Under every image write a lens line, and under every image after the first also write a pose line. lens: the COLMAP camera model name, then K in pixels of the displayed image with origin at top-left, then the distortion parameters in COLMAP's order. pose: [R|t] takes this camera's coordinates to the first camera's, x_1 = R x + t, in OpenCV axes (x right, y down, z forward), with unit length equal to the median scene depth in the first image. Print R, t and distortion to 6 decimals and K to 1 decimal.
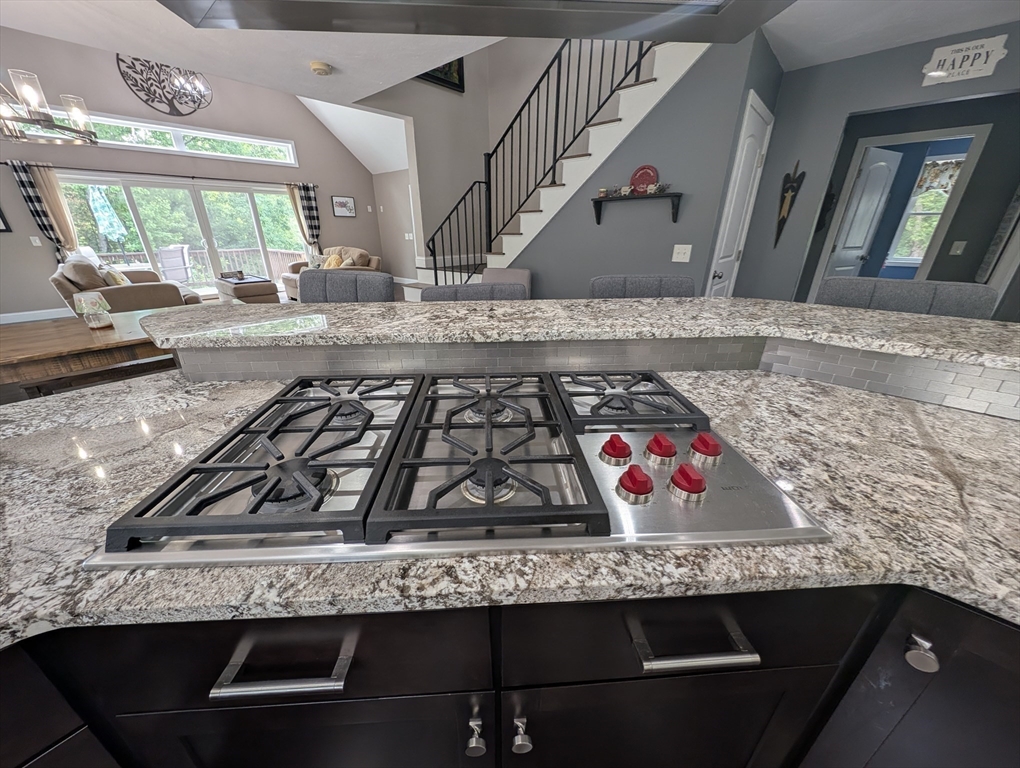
lens RADIAL K [[368.9, 0, 504.1], [0, 368.9, 384.3], [0, 0, 1]] dist [-0.007690, 0.002241]
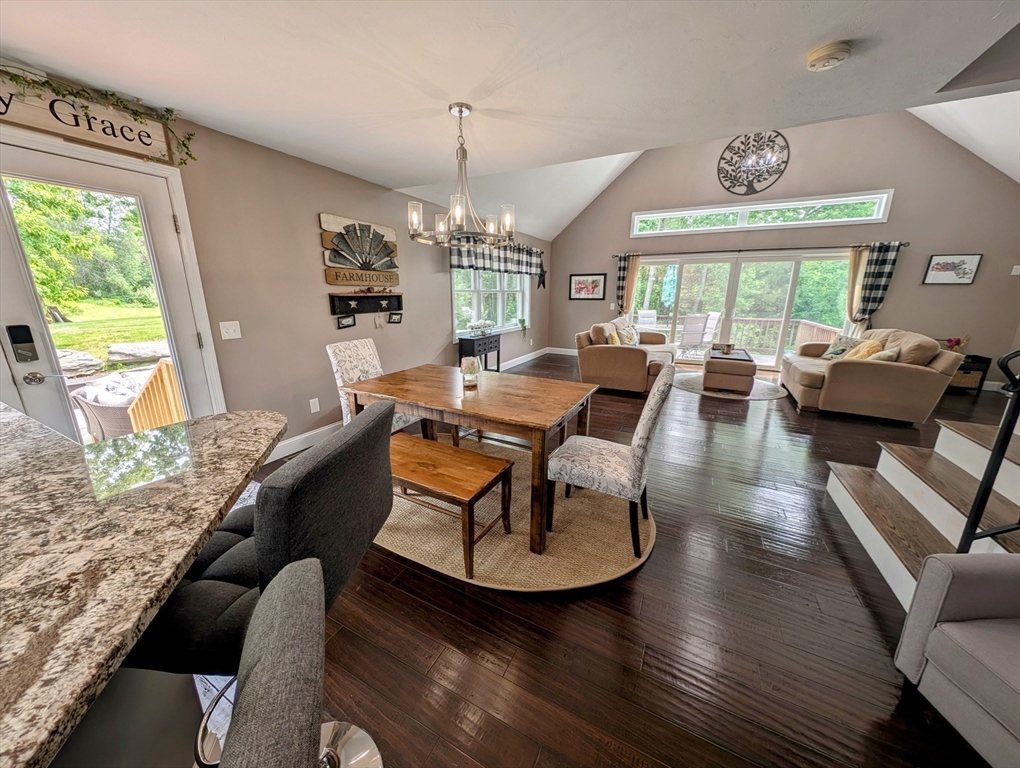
lens RADIAL K [[360.0, 0, 504.7], [0, 360.0, 386.7], [0, 0, 1]] dist [0.007676, -0.003580]
pose [[0.243460, 0.247046, -0.937921, 0.034149], [-0.383869, 0.912600, 0.140735, -0.227866], [0.890714, 0.325775, 0.317015, 0.457244]]
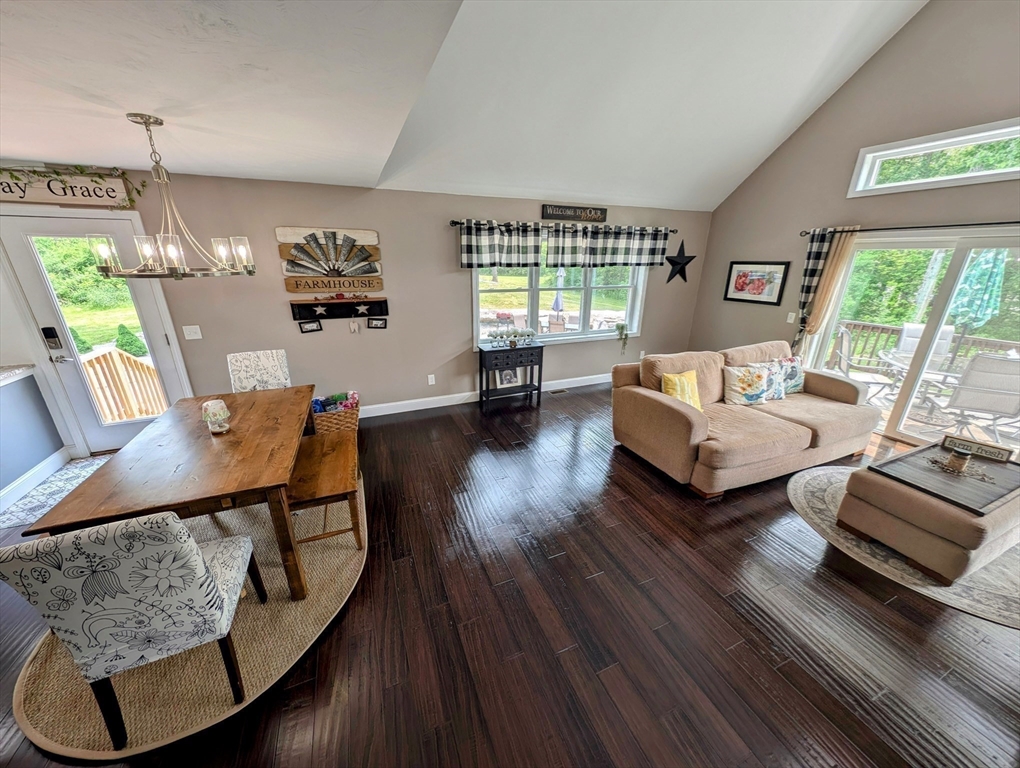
lens RADIAL K [[362.1, 0, 508.1], [0, 362.1, 386.6], [0, 0, 1]] dist [0.011621, -0.005344]
pose [[-0.426234, 0.300967, -0.853079, -0.357598], [-0.362884, 0.806943, 0.466002, -0.685515], [0.828637, 0.508194, -0.234730, 1.203176]]
